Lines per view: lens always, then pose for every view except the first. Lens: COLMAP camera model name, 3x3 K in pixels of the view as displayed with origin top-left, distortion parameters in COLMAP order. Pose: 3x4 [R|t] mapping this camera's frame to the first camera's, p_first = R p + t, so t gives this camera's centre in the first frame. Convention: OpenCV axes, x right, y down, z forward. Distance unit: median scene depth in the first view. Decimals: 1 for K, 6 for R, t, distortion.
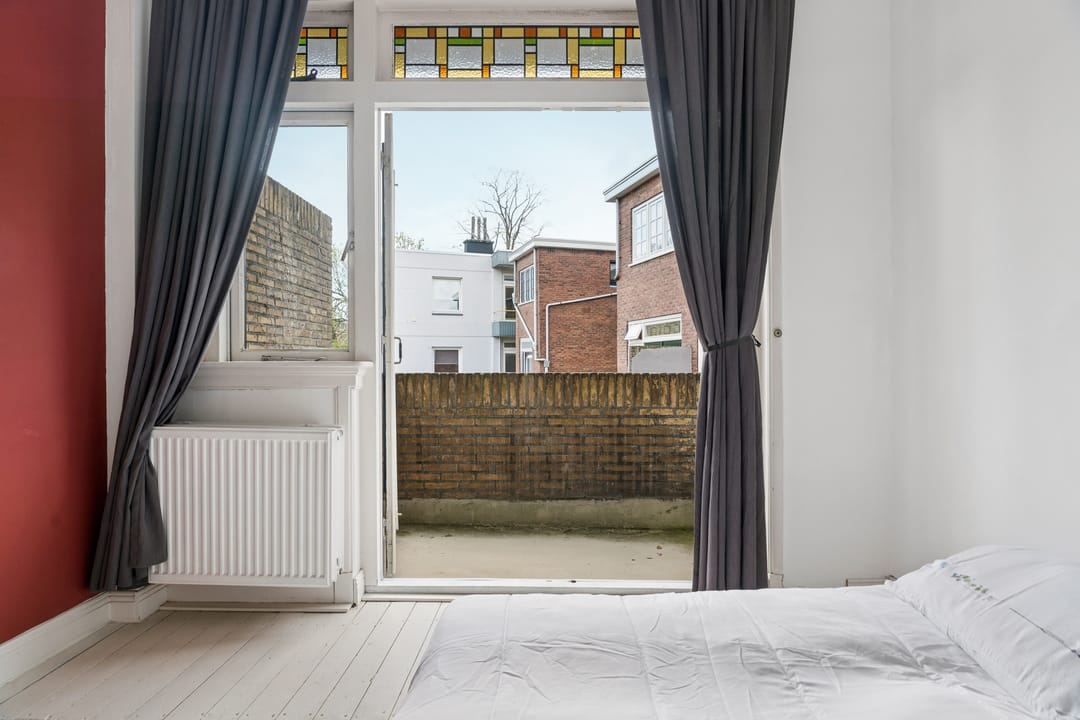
lens RADIAL K [[540.9, 0, 554.0], [0, 540.9, 364.5], [0, 0, 1]] dist [0.000859, -0.000073]
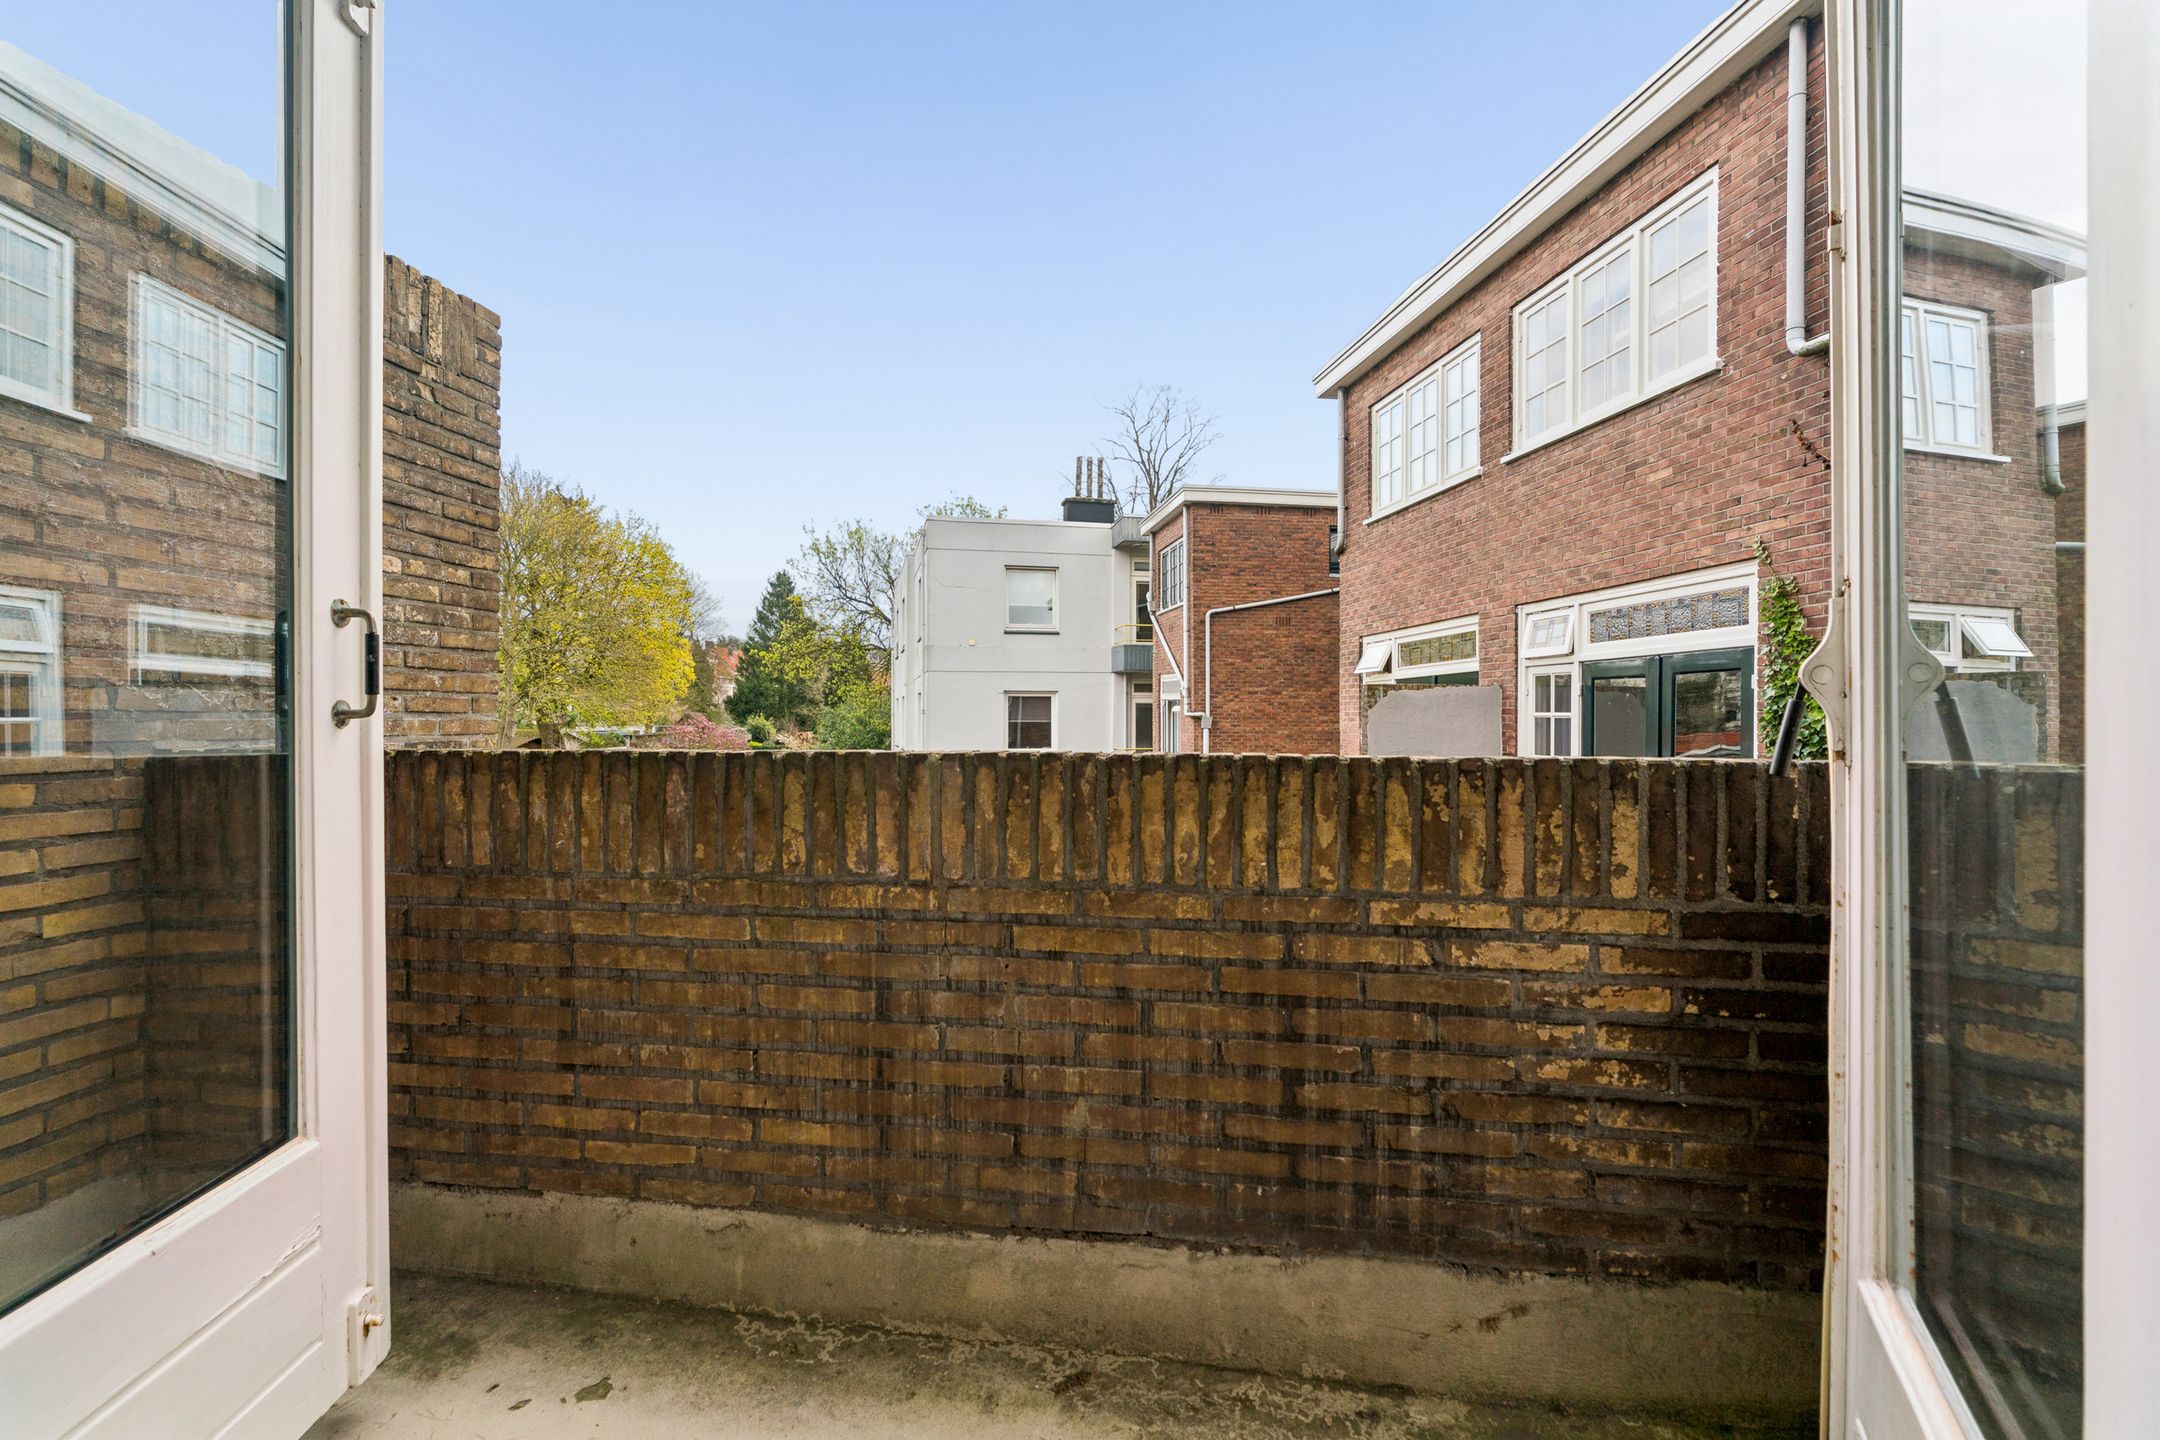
lens RADIAL K [[989.1, 0, 1081.5], [0, 989.1, 726.1], [0, 0, 1]] dist [0.000872, 0.000240]
pose [[0.989799, 0.003627, -0.142426, 0.090597], [-0.003211, 0.999990, 0.003152, 0.000382], [0.142436, -0.002663, 0.989800, 0.526432]]
